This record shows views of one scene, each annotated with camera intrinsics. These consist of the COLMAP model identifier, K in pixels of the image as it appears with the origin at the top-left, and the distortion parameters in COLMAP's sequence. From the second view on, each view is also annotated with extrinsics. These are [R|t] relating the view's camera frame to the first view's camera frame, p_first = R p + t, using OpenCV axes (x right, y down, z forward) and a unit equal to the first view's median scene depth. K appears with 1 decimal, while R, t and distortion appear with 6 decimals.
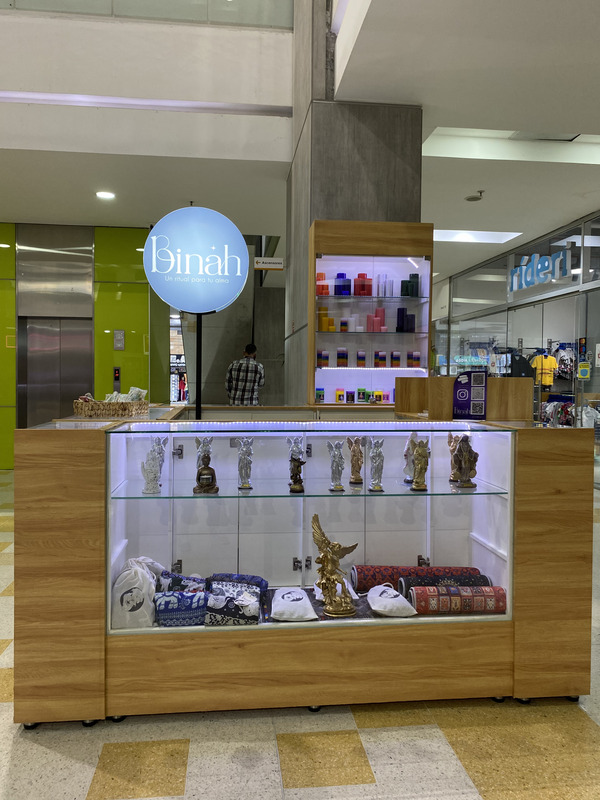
lens RADIAL K [[612.7, 0, 299.3], [0, 612.7, 399.6], [0, 0, 1]] dist [-0.000984, -0.000677]
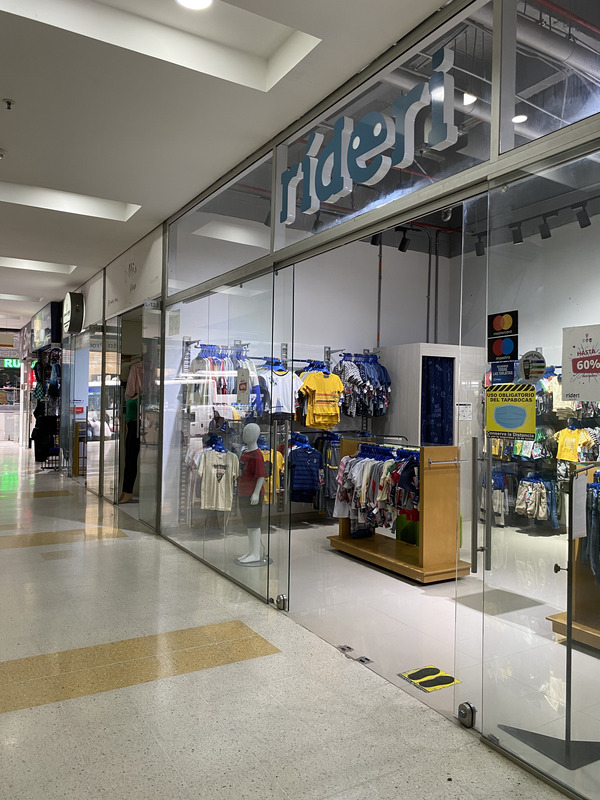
lens RADIAL K [[612.7, 0, 300.7], [0, 612.7, 399.8], [0, 0, 1]] dist [-0.000984, -0.000677]
pose [[0.915260, 0.012405, 0.402674, 0.142526], [0.002376, 0.999342, -0.036187, -0.024124], [-0.402858, 0.034077, 0.914628, 0.469036]]
